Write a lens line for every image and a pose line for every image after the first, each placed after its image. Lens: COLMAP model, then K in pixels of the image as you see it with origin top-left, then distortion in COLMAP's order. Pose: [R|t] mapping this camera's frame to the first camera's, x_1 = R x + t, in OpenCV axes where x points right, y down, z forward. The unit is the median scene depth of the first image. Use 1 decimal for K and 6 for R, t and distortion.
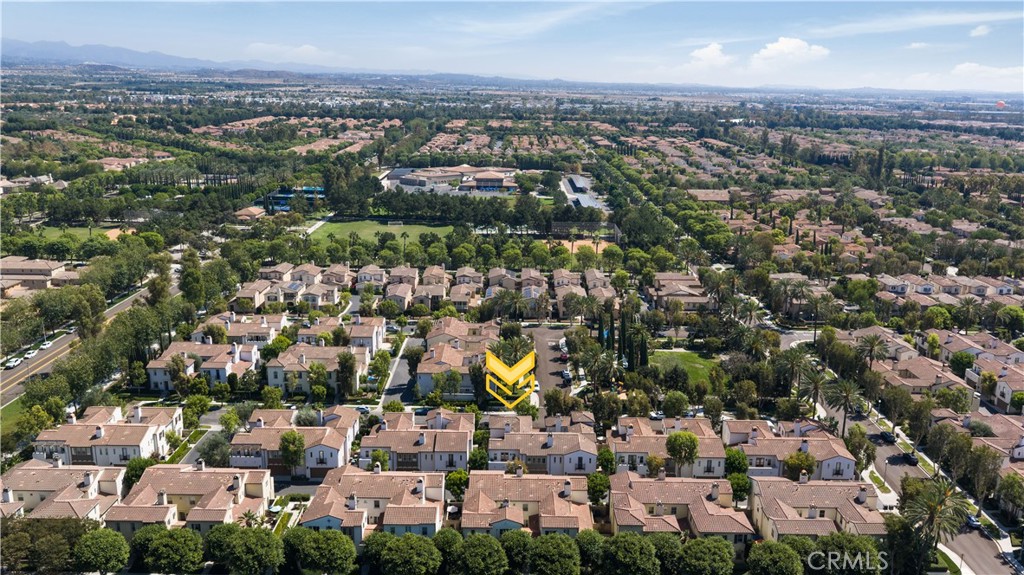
lens RADIAL K [[838.0, 0, 518.9], [0, 838.0, 291.2], [0, 0, 1]] dist [0.007294, -0.015215]
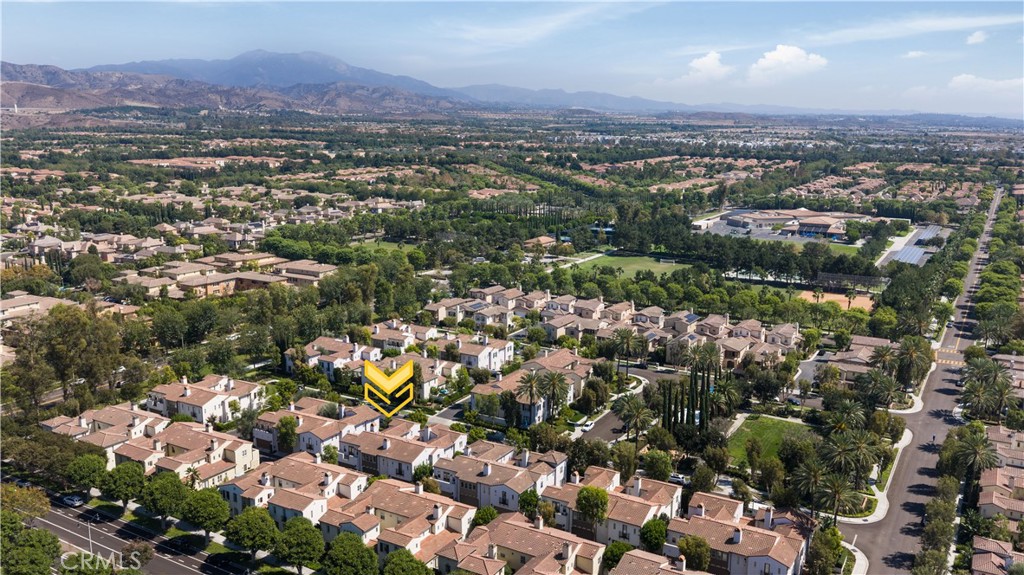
lens RADIAL K [[838.0, 0, 517.1], [0, 838.0, 355.0], [0, 0, 1]] dist [0.007294, -0.015215]
pose [[0.860042, 0.131031, -0.493111, 0.130572], [-0.119071, 0.991320, 0.055744, -0.003832], [0.496135, 0.010773, 0.868179, 0.037668]]
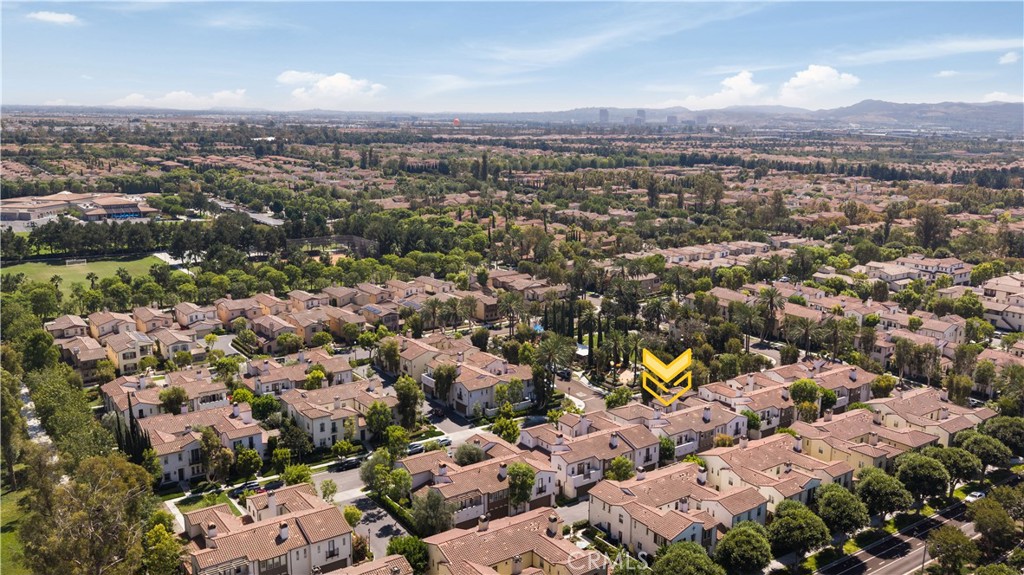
lens RADIAL K [[838.0, 0, 511.3], [0, 838.0, 288.3], [0, 0, 1]] dist [0.007294, -0.015215]
pose [[0.815447, -0.124098, 0.565372, -0.175469], [0.140306, 0.989996, 0.014936, -0.005826], [-0.561570, 0.067146, 0.824701, 0.066400]]
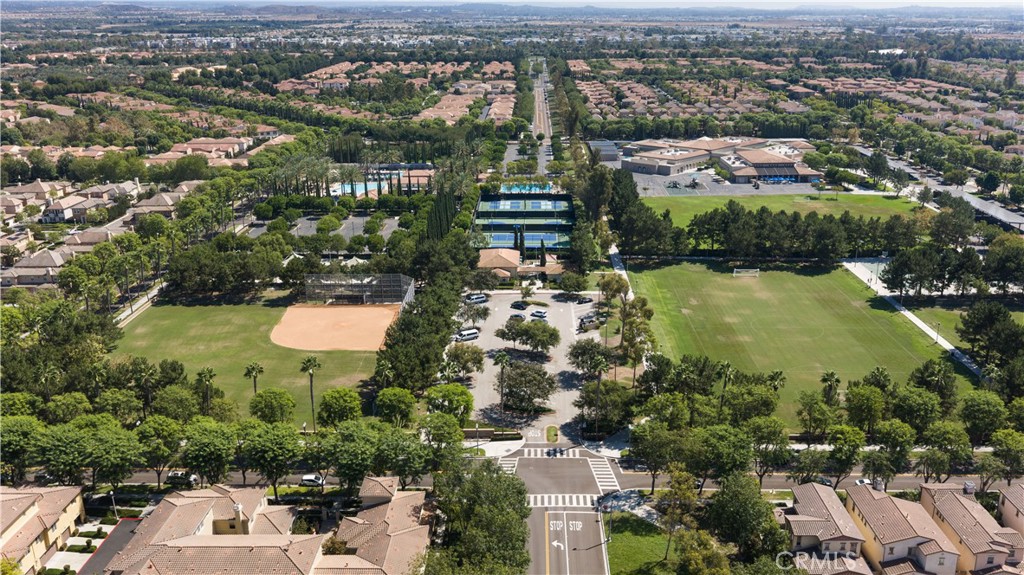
lens RADIAL K [[838.0, 0, 519.7], [0, 838.0, 286.9], [0, 0, 1]] dist [0.007294, -0.015215]
pose [[0.999414, -0.019412, -0.028195, -0.190877], [0.021442, 0.997060, 0.073561, -0.076693], [0.026684, -0.074123, 0.996892, 0.272249]]
